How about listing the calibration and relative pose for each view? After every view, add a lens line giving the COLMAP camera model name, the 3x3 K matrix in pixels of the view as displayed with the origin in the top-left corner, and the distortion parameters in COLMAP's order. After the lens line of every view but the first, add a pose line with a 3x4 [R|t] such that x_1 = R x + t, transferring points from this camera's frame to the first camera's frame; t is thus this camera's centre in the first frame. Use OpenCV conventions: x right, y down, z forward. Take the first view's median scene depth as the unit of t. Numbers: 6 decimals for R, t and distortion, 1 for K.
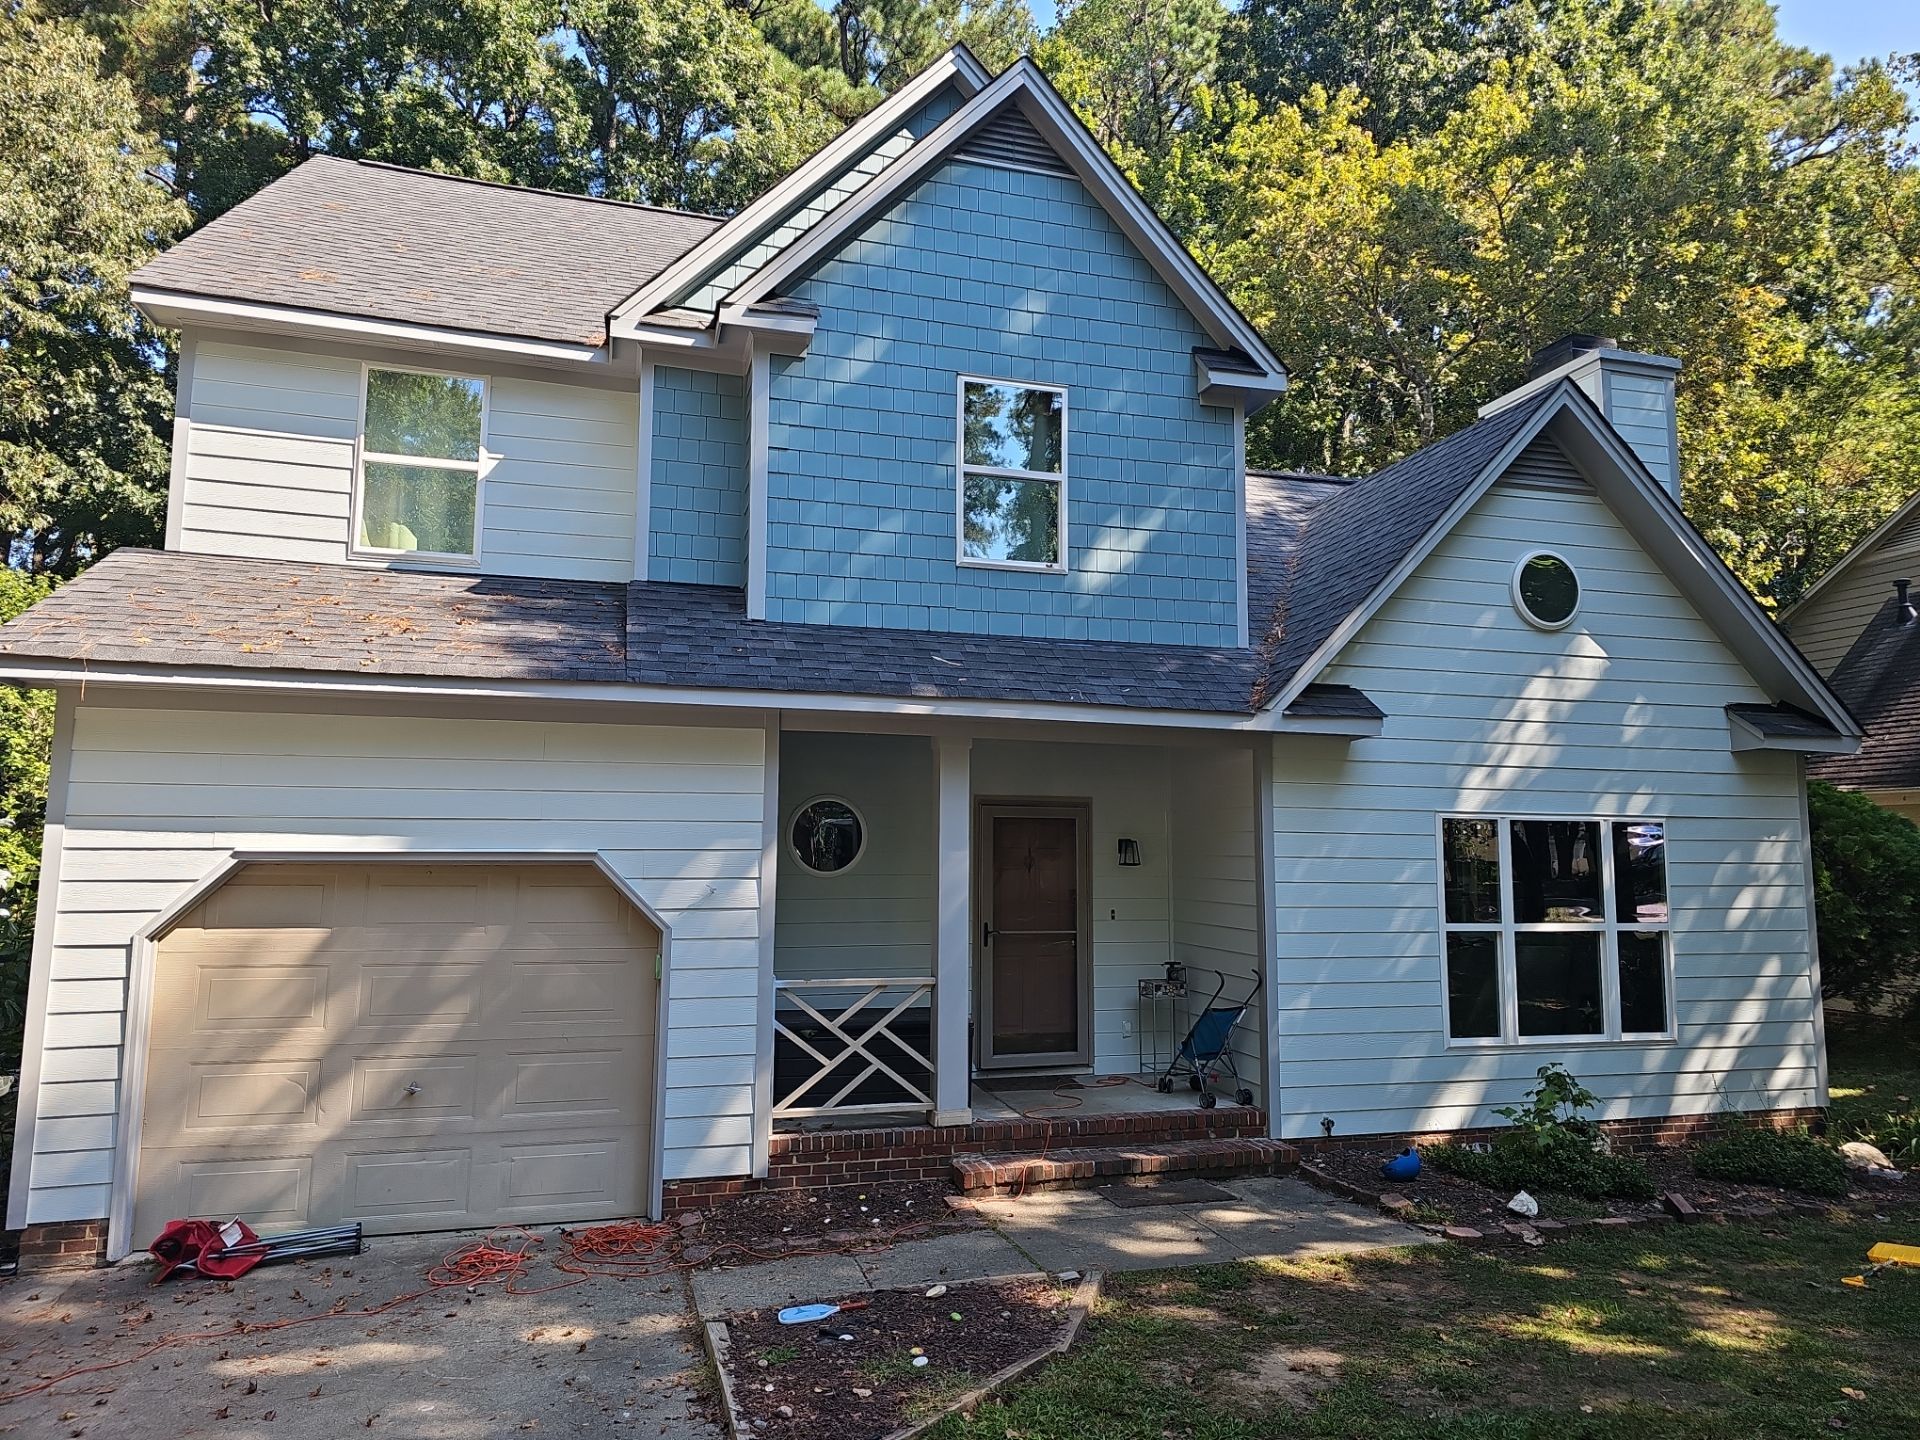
lens RADIAL K [[1269.1, 0, 962.5], [0, 1269.1, 709.7], [0, 0, 1]] dist [0.053356, -0.045437]
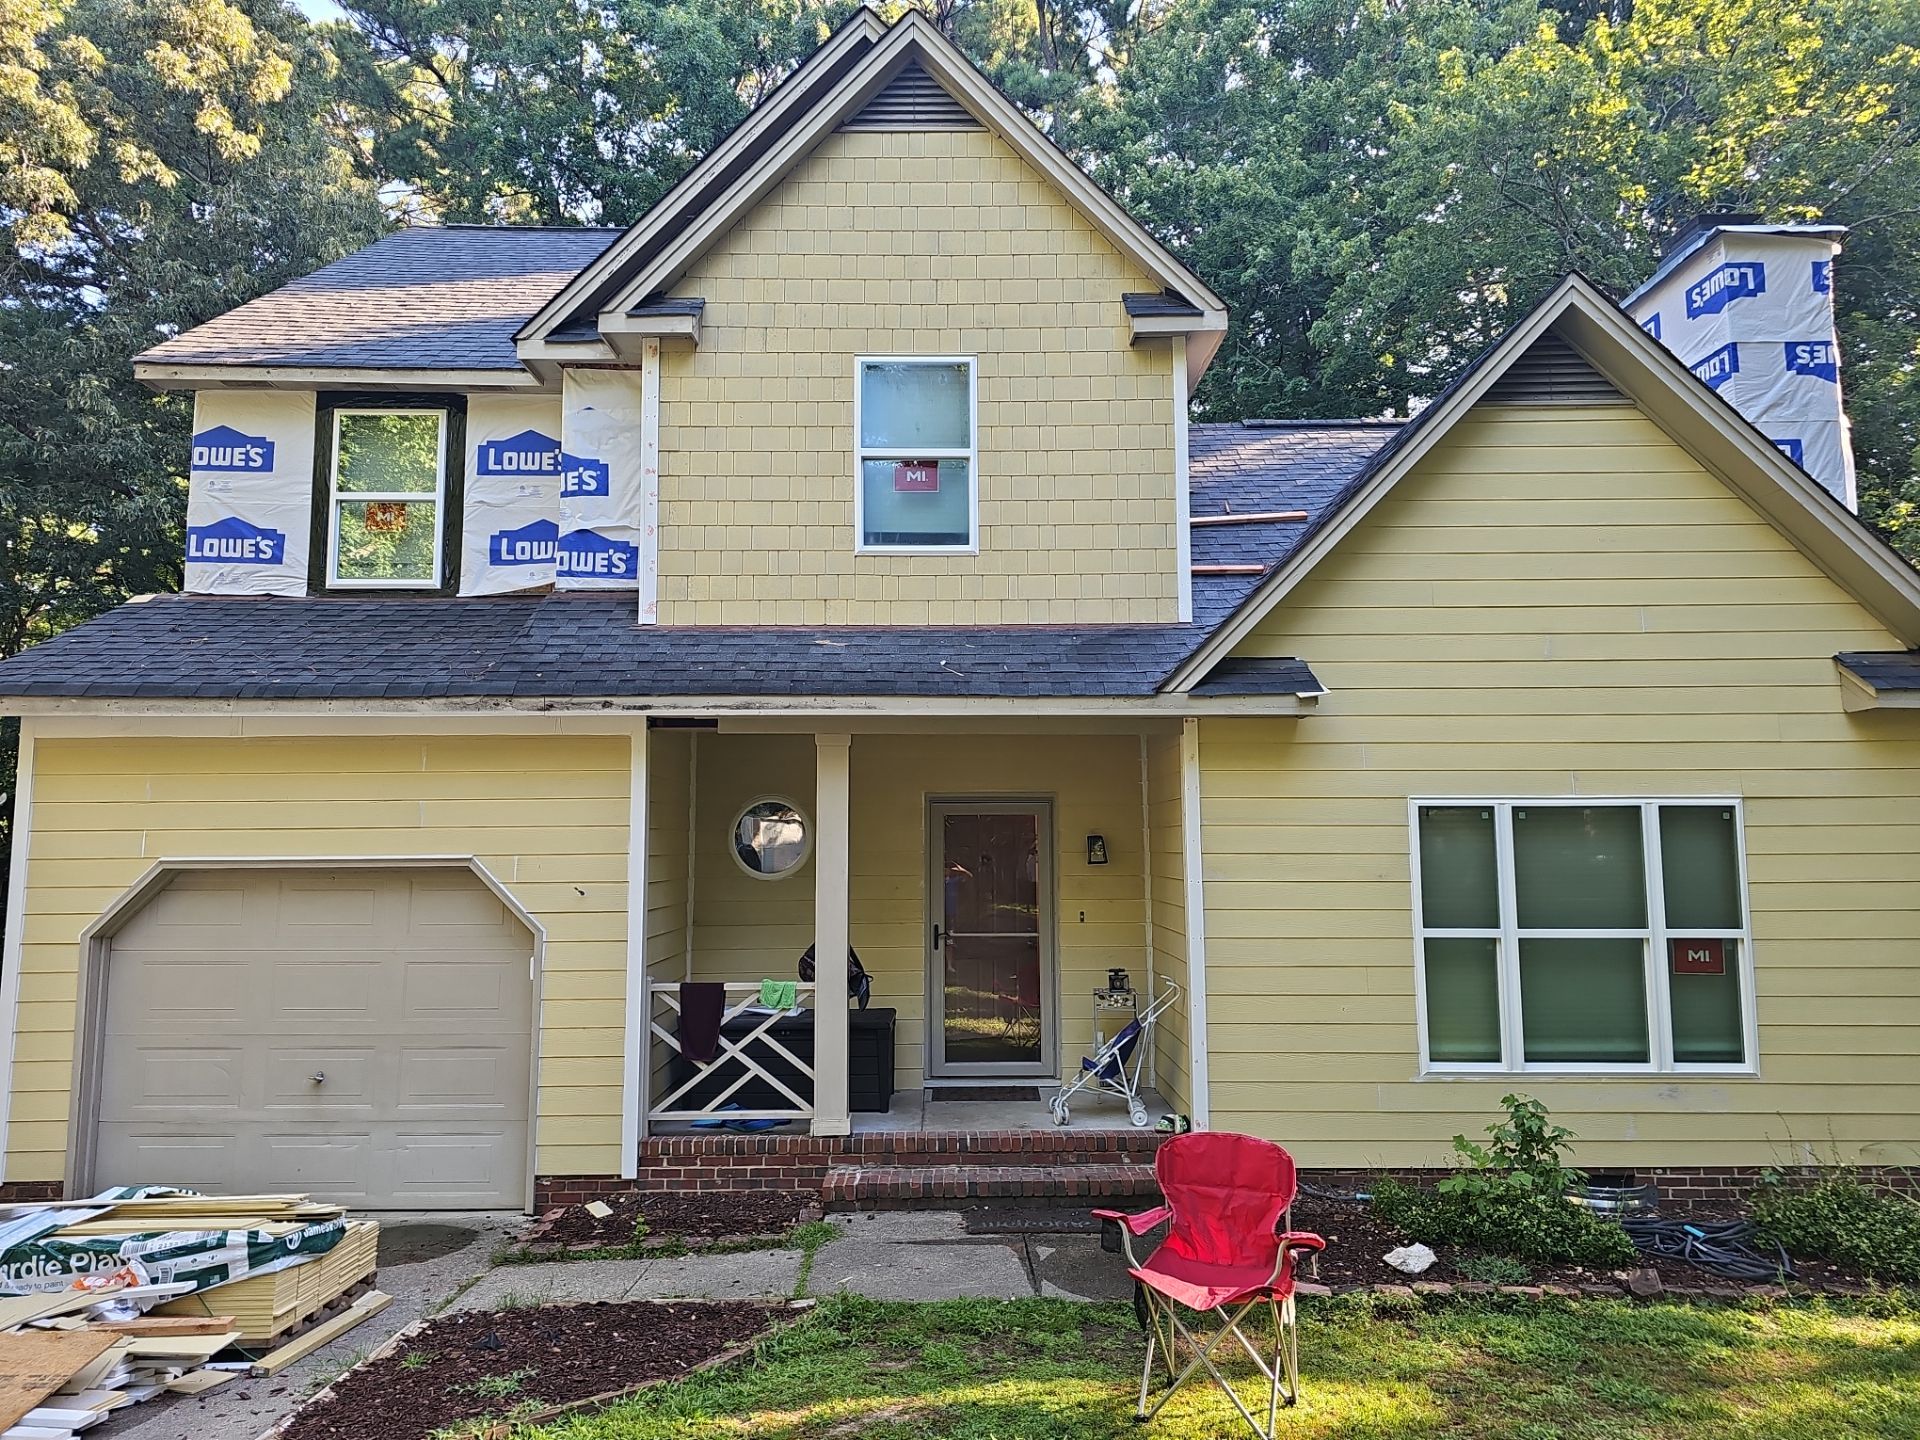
lens RADIAL K [[1269.1, 0, 949.8], [0, 1269.1, 716.3], [0, 0, 1]] dist [0.053356, -0.045437]
pose [[0.959626, -0.039589, -0.278479, 0.328611], [0.043223, 0.999041, 0.006920, 0.005305], [0.277938, -0.018678, 0.960417, 0.093476]]
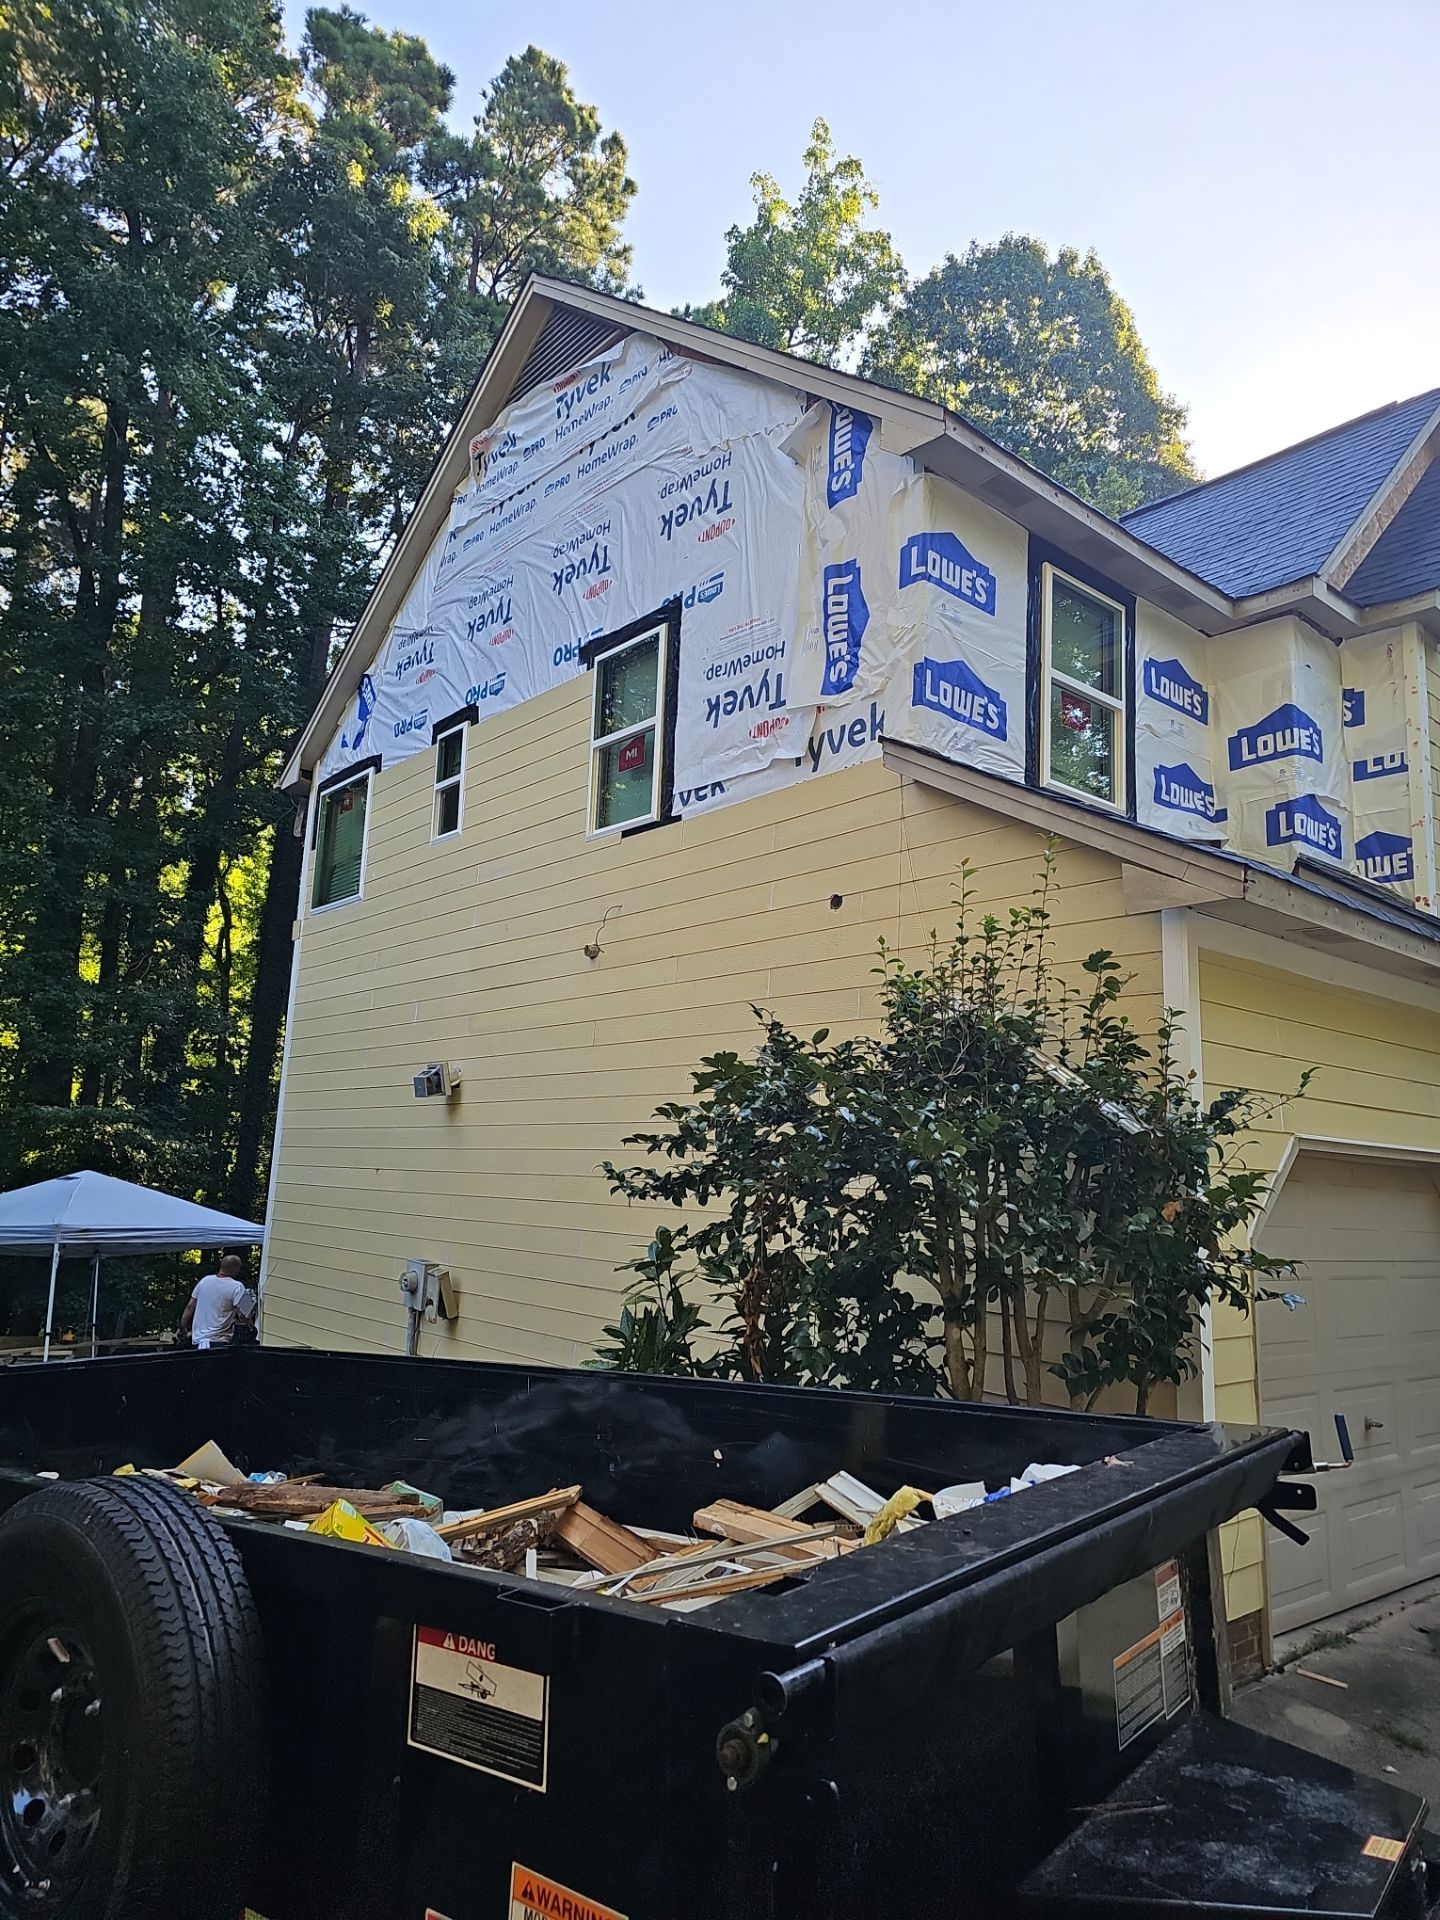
lens RADIAL K [[1269.1, 0, 763.5], [0, 1269.1, 962.9], [0, 0, 1]] dist [0.053356, -0.045437]
pose [[0.909012, 0.099812, 0.404641, -0.969105], [-0.084468, 0.994871, -0.055649, 0.058317], [-0.408120, 0.016406, 0.912781, 0.308383]]
